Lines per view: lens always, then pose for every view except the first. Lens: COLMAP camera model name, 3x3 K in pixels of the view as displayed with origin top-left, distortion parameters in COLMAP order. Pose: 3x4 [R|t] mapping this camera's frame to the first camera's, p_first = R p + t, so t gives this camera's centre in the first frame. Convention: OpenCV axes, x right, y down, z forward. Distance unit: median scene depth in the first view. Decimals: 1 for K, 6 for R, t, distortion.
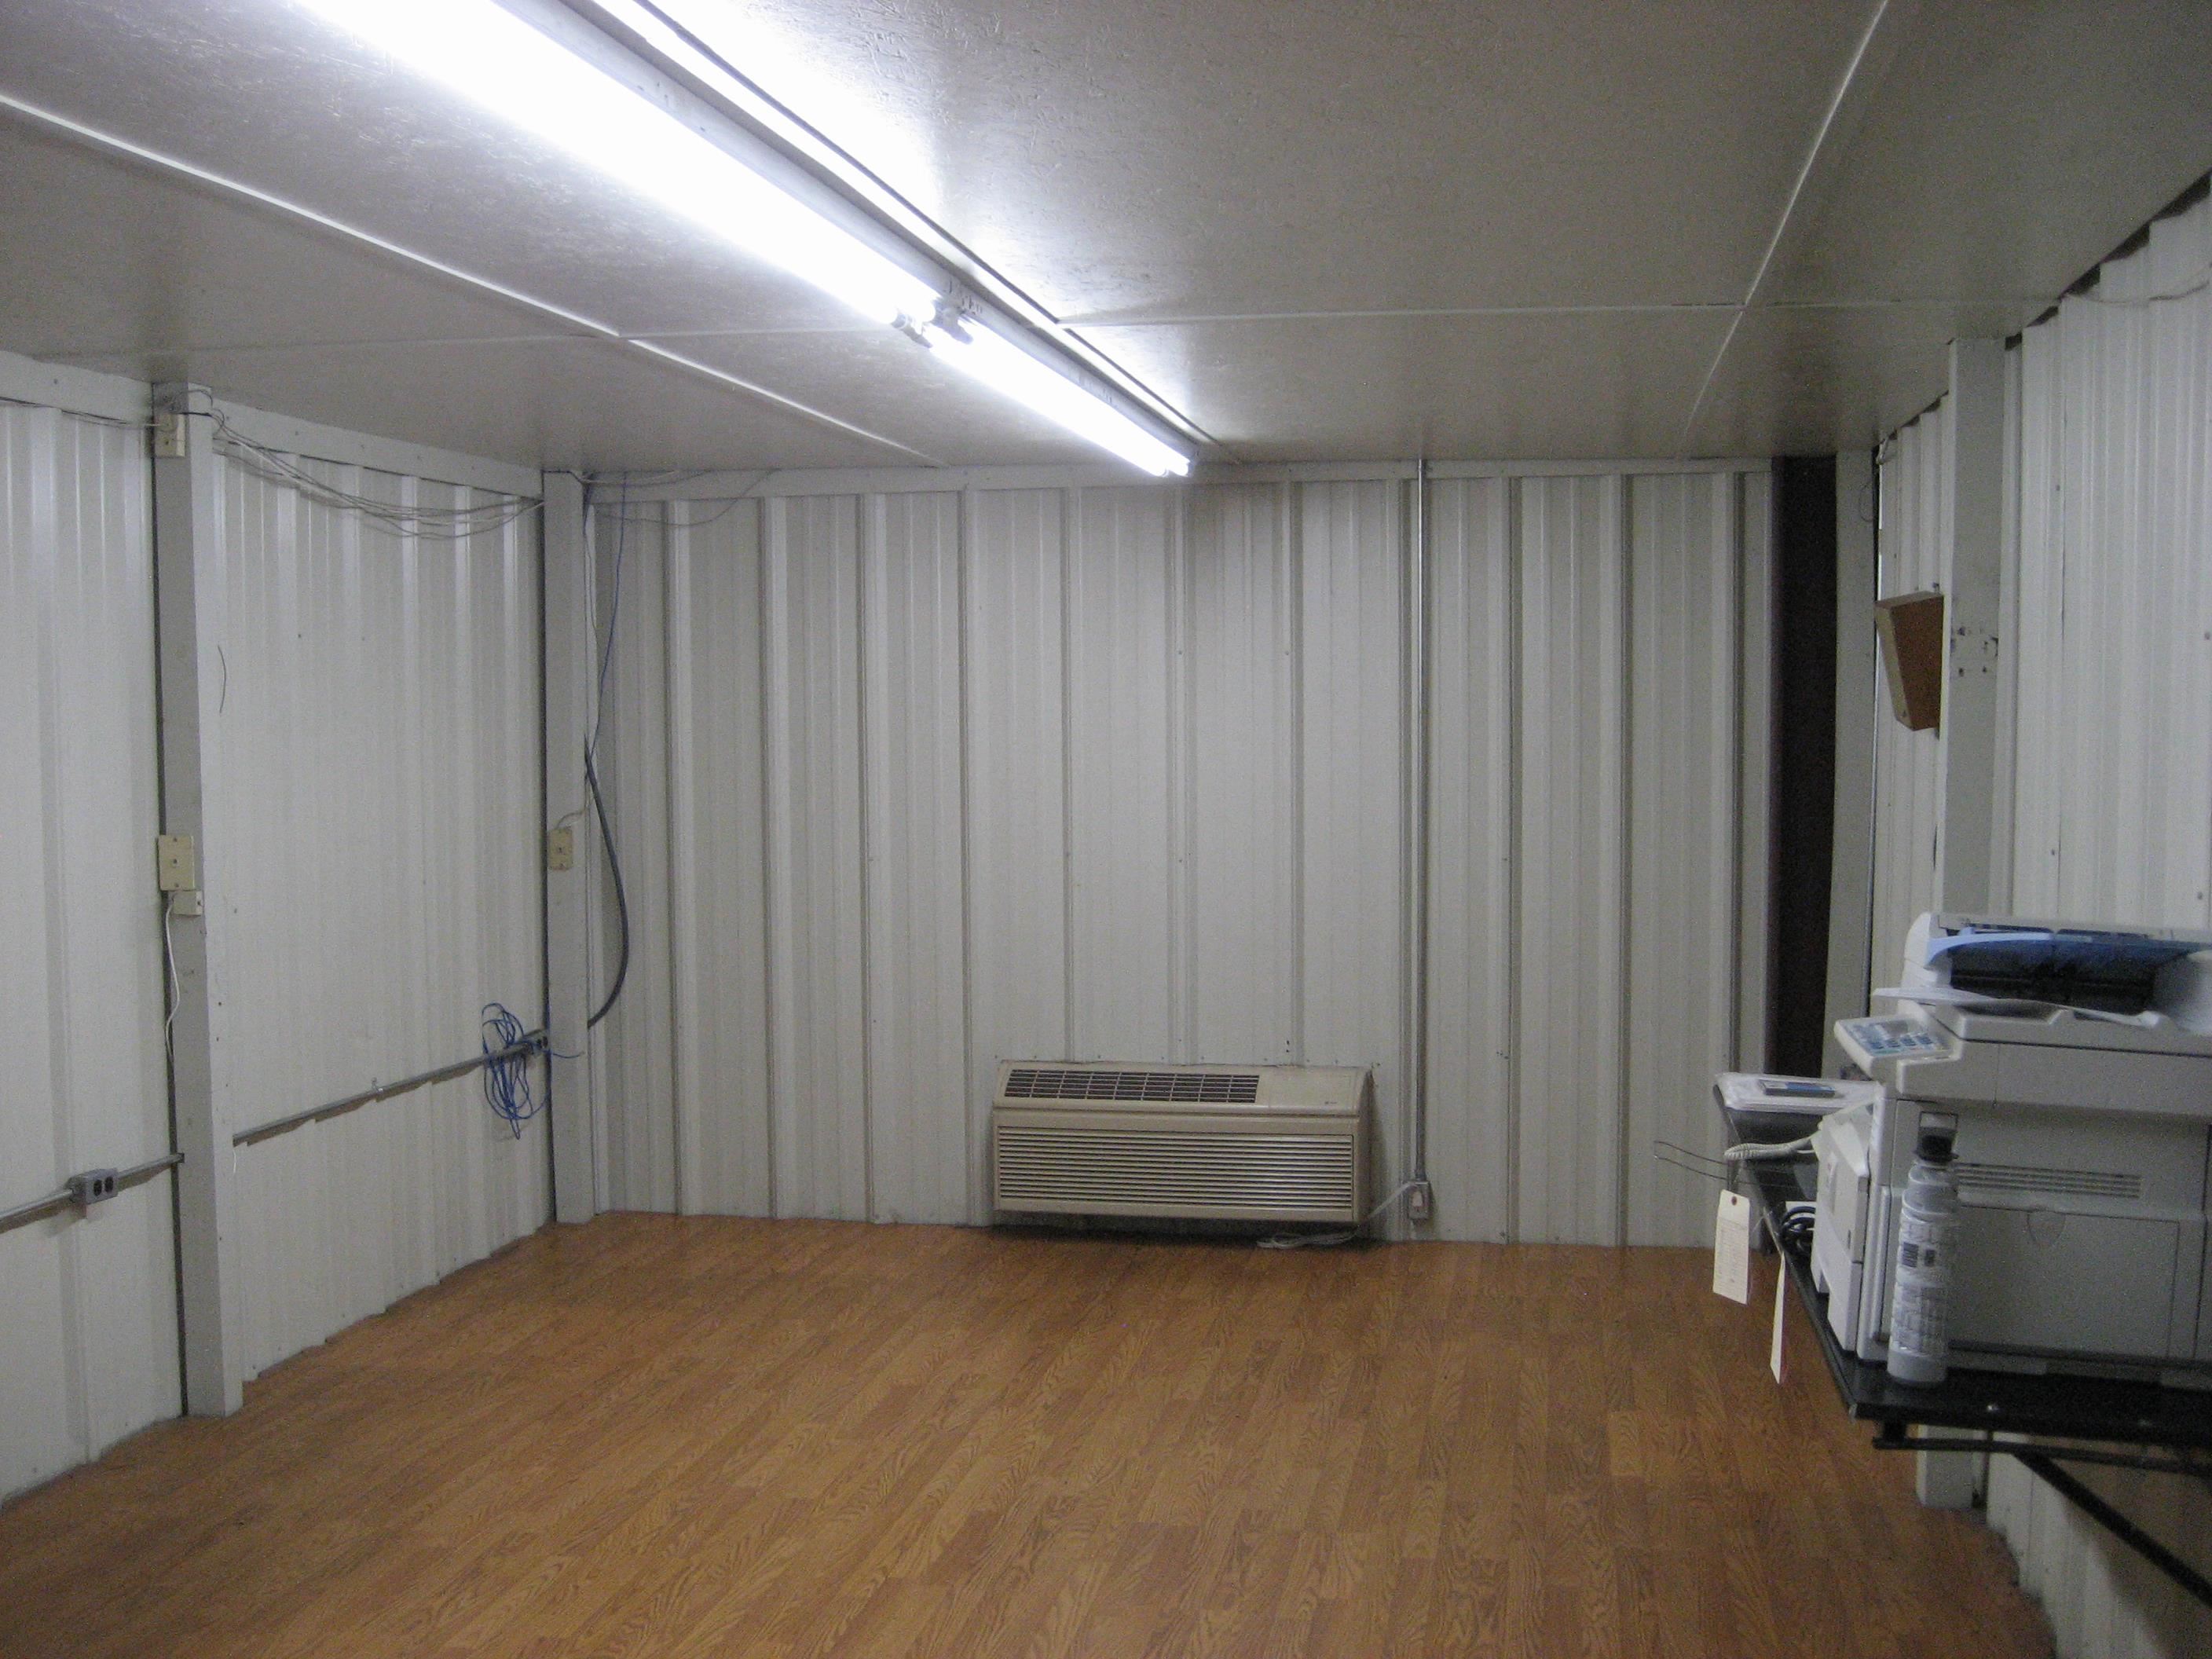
lens RADIAL K [[2309.6, 0, 1089.7], [0, 2309.6, 841.7], [0, 0, 1]] dist [-0.084730, 0.000000]
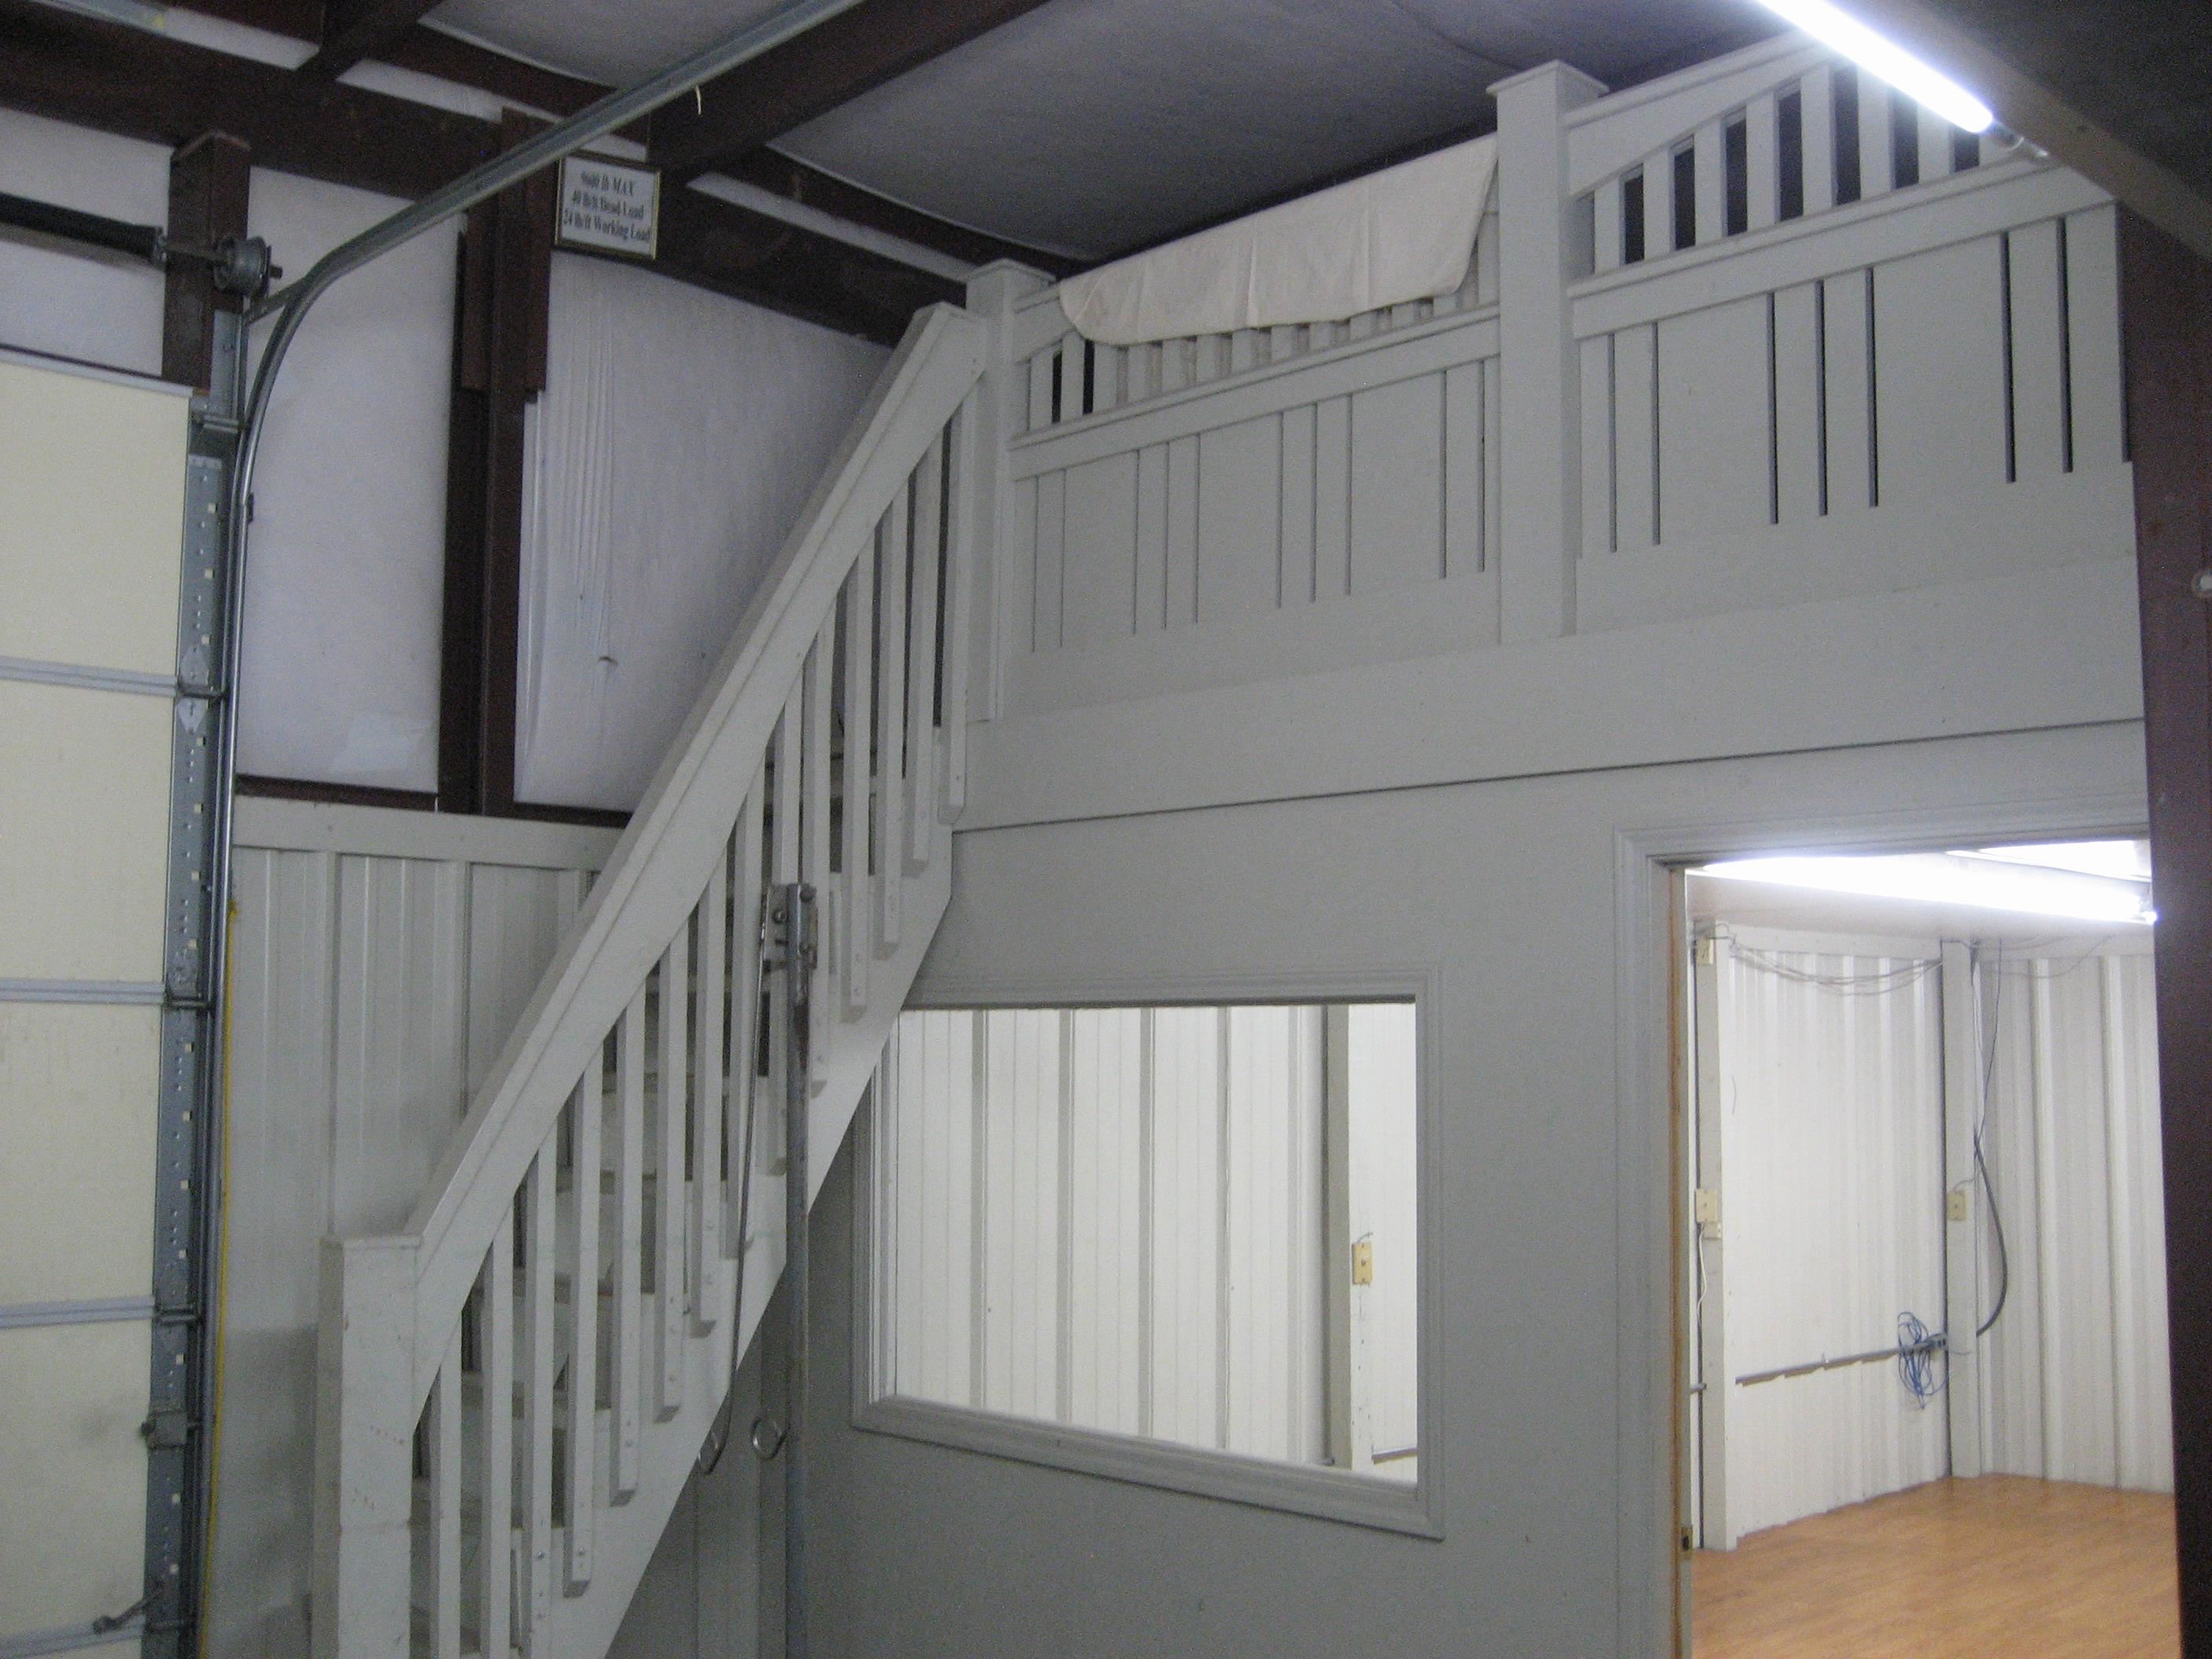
lens RADIAL K [[2309.6, 0, 1095.5], [0, 2309.6, 844.6], [0, 0, 1]] dist [-0.084730, 0.000000]
pose [[0.820102, -0.043340, -0.570574, 0.161191], [-0.042105, 0.989854, -0.135706, -0.004746], [0.570667, 0.135316, 0.809956, -0.521473]]
